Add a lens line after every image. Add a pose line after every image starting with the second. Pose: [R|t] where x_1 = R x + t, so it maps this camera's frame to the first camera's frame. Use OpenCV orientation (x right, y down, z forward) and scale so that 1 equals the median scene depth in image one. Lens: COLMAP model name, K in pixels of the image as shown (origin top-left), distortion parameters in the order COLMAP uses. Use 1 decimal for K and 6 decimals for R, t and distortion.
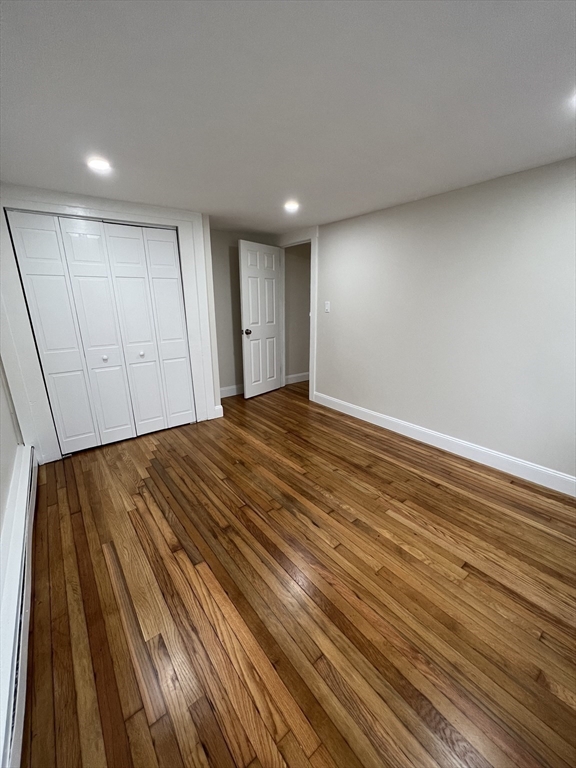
lens RADIAL K [[306.5, 0, 287.2], [0, 306.5, 383.7], [0, 0, 1]] dist [0.001007, 0.000779]
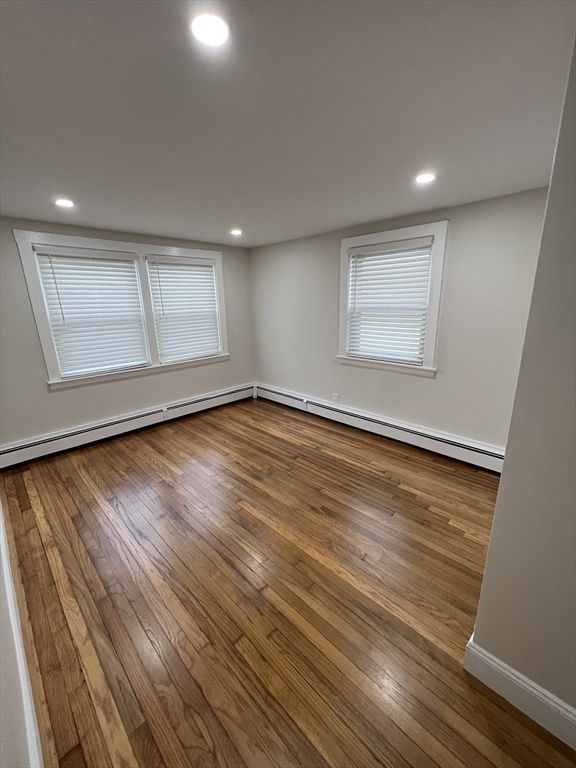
lens RADIAL K [[306.5, 0, 291.6], [0, 306.5, 389.7], [0, 0, 1]] dist [0.001007, 0.000779]
pose [[-0.990014, 0.068361, -0.123281, -0.007096], [-0.004365, 0.859260, 0.511521, -0.518900], [0.140899, 0.506951, -0.850381, 1.791567]]
